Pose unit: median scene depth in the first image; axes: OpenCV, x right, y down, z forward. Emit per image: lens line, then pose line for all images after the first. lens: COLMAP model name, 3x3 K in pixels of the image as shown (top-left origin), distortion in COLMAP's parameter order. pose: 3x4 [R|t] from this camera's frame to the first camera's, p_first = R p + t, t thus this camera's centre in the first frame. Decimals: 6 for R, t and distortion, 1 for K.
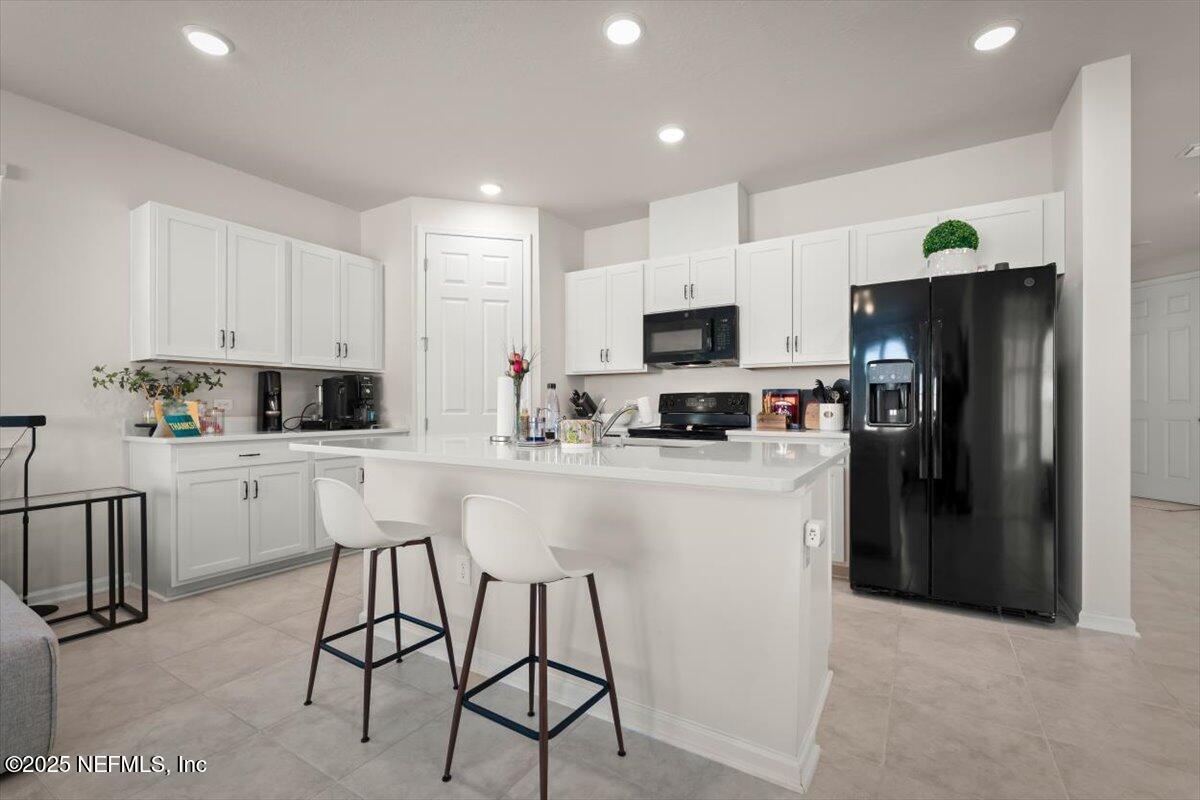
lens RADIAL K [[523.5, 0, 602.5], [0, 523.5, 405.6], [0, 0, 1]] dist [0.003058, -0.000221]
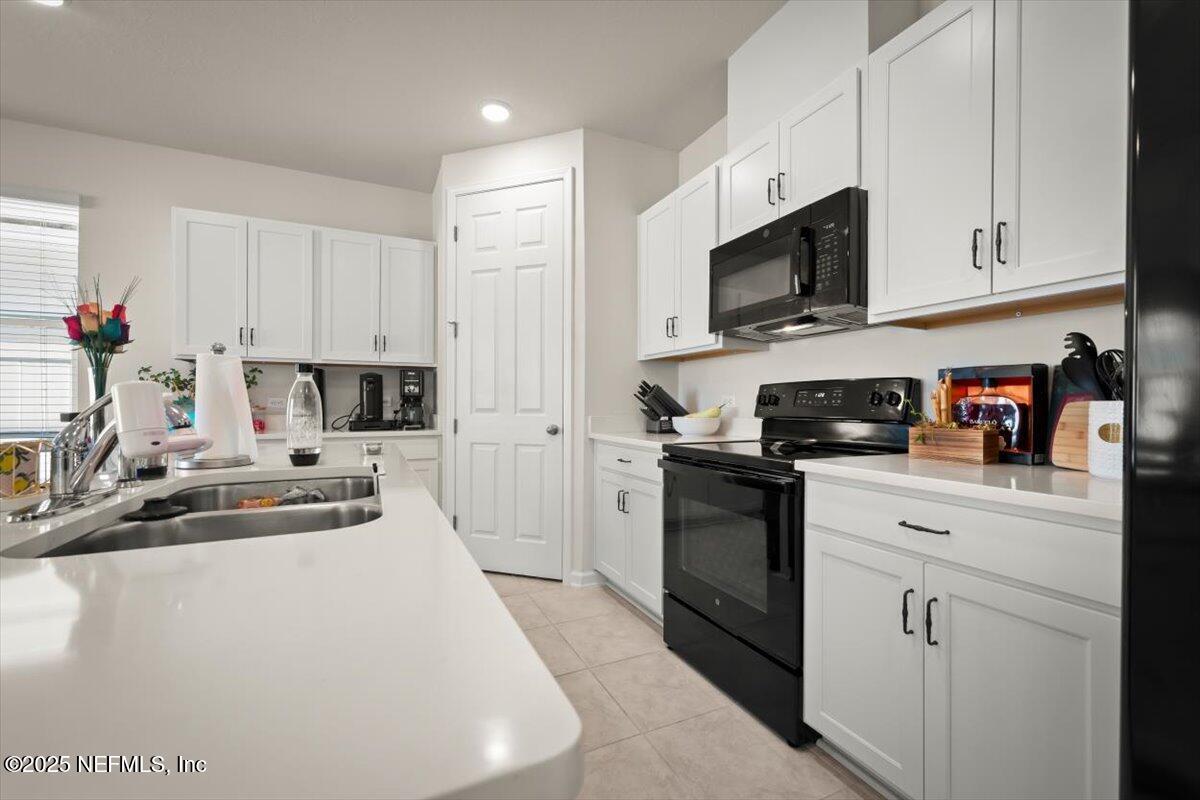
lens RADIAL K [[496.5, 0, 594.0], [0, 496.5, 406.2], [0, 0, 1]] dist [0.001855, 0.000599]
pose [[0.834422, 0.004252, -0.551109, 0.300864], [-0.002461, 0.999989, 0.003988, -0.000307], [0.551120, -0.001971, 0.834424, 0.500619]]
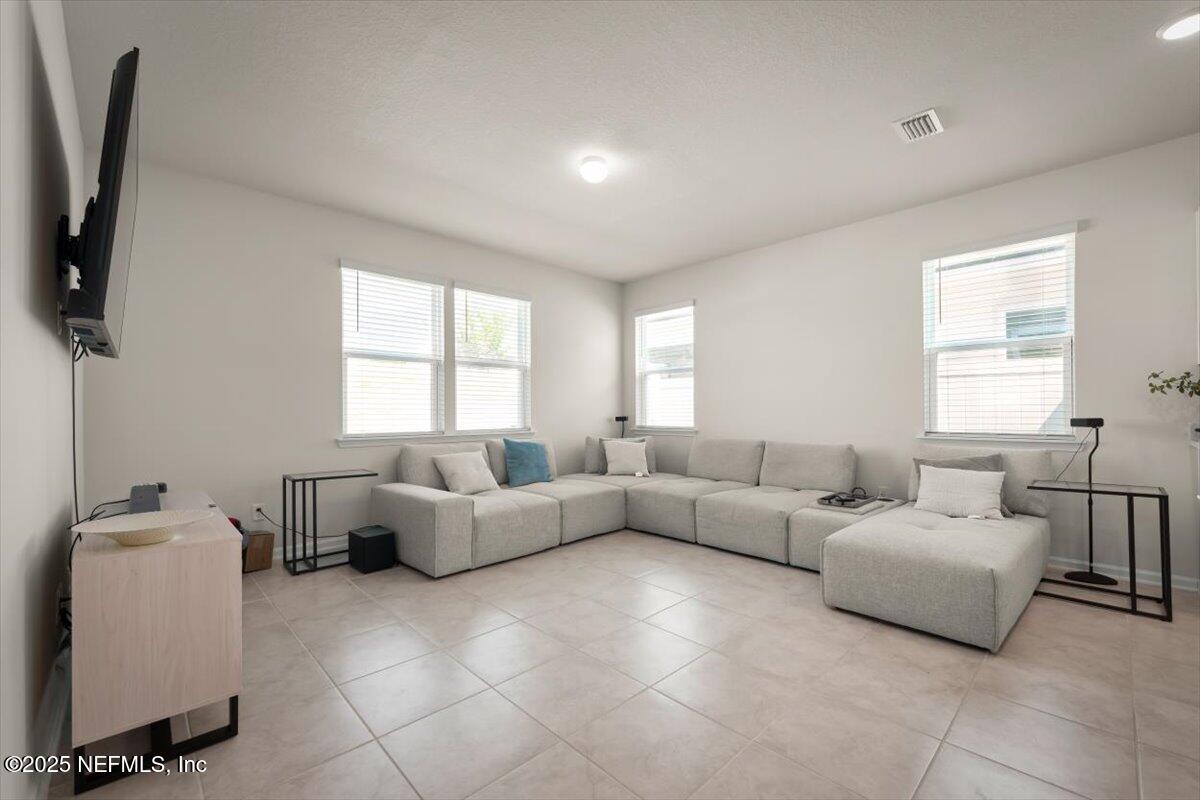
lens RADIAL K [[496.5, 0, 610.8], [0, 496.5, 402.5], [0, 0, 1]] dist [0.001855, 0.000599]
pose [[-0.237558, -0.019101, -0.971185, 0.223597], [0.003530, 0.999783, -0.020527, 0.001580], [0.971367, -0.008305, -0.237439, 0.124341]]
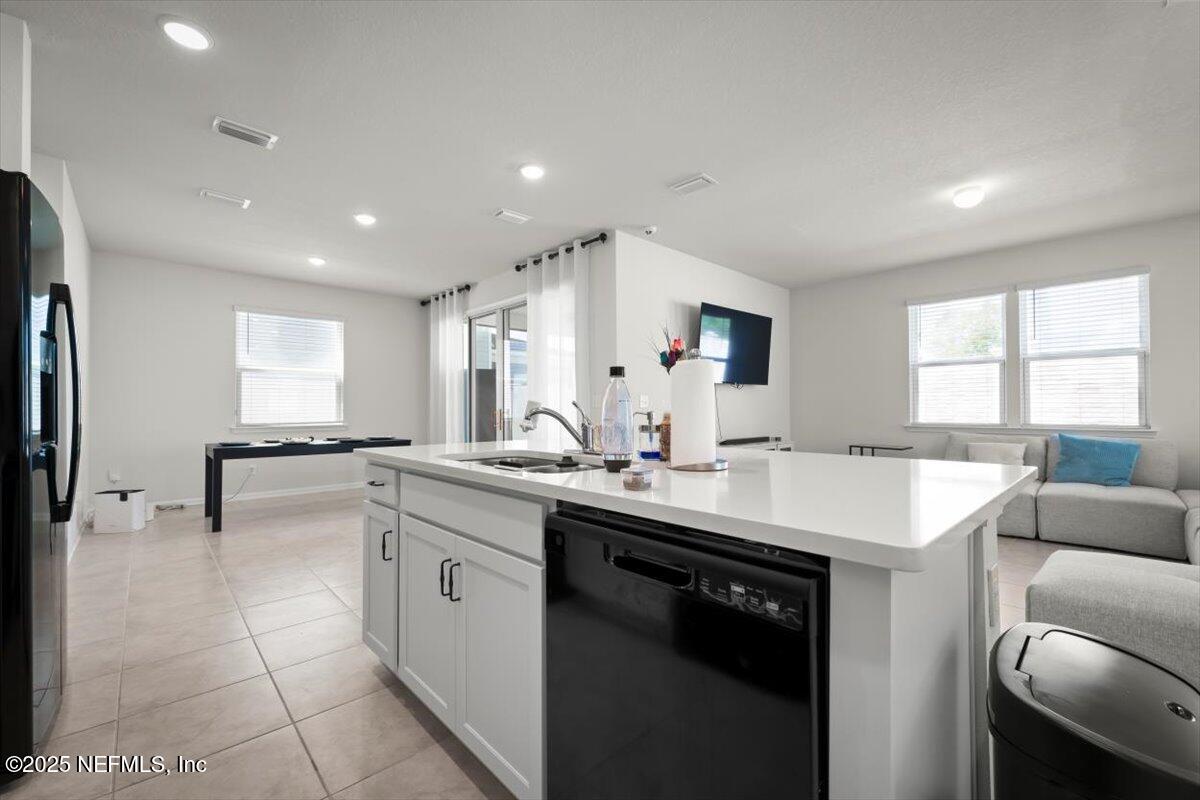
lens RADIAL K [[496.5, 0, 599.4], [0, 496.5, 403.0], [0, 0, 1]] dist [0.001855, 0.000599]
pose [[-0.968304, 0.004700, 0.249729, -0.131585], [0.002710, 0.999962, -0.008310, -0.002948], [-0.249759, -0.007370, -0.968280, 1.030962]]
